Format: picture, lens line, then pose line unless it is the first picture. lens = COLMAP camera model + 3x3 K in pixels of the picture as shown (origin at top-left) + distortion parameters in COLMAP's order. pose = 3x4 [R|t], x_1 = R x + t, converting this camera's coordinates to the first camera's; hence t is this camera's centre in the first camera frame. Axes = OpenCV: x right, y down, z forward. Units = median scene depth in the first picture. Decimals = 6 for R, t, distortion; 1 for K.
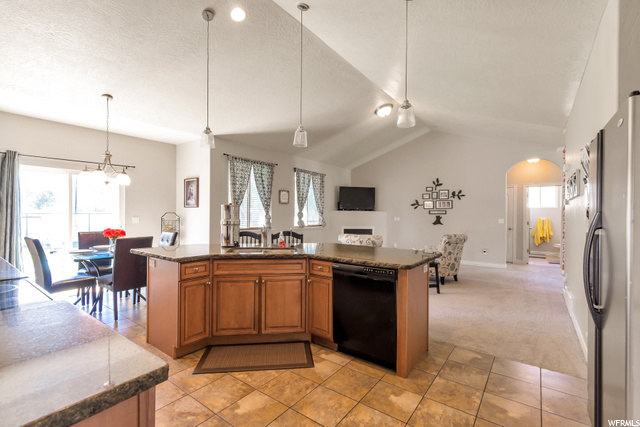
lens RADIAL K [[285.5, 0, 319.5], [0, 285.5, 209.5], [0, 0, 1]] dist [0.001309, 0.000229]
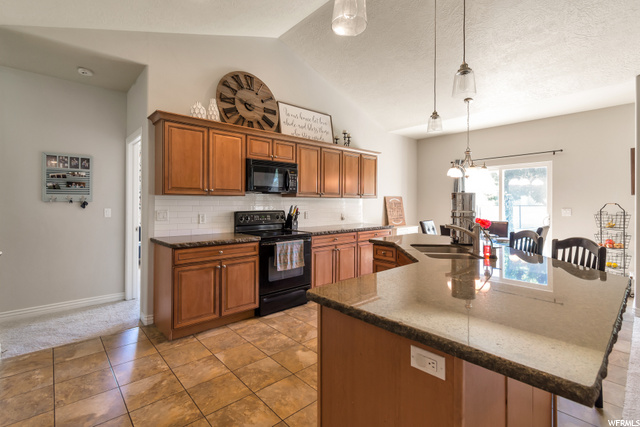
lens RADIAL K [[295.9, 0, 317.5], [0, 295.9, 200.6], [0, 0, 1]] dist [-0.000994, -0.000079]
pose [[-0.191475, -0.000361, -0.981497, 1.033053], [-0.002601, 0.999997, 0.000140, 0.002708], [0.981494, 0.002579, -0.191476, 1.316702]]
